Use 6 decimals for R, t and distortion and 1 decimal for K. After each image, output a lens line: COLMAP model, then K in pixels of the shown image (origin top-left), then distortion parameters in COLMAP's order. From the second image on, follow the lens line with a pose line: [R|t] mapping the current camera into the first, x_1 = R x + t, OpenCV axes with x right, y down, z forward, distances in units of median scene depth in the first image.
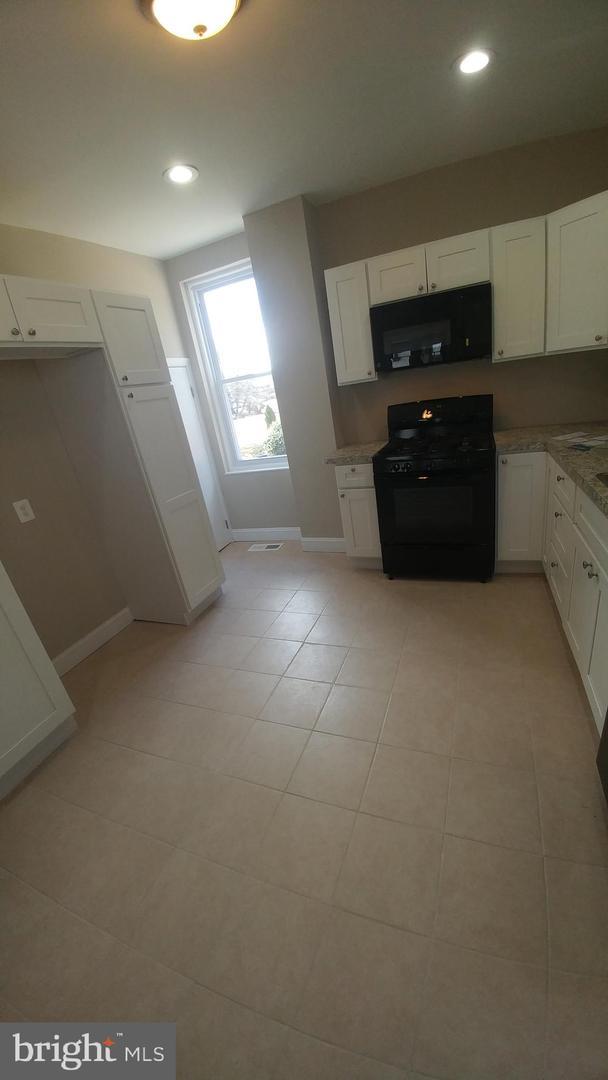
lens RADIAL K [[390.1, 0, 325.0], [0, 390.1, 539.2], [0, 0, 1]] dist [-0.030451, -0.009981]
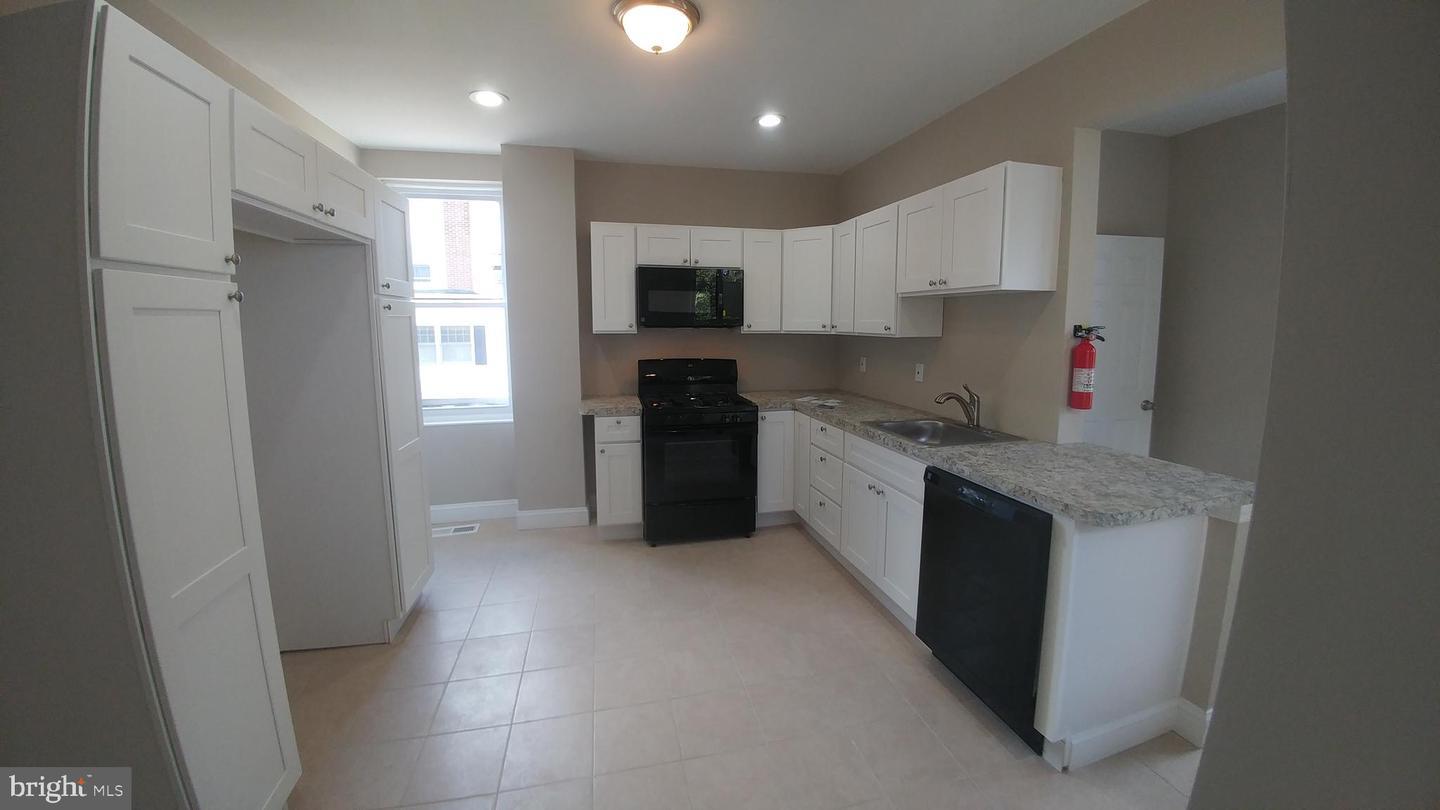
lens RADIAL K [[520.1, 0, 728.7], [0, 520.1, 380.6], [0, 0, 1]] dist [-0.030451, -0.009981]
pose [[0.816367, 0.090035, 0.570472, -0.424226], [0.091367, 0.955200, -0.281505, 0.096100], [-0.570260, 0.281934, 0.771568, -0.113380]]
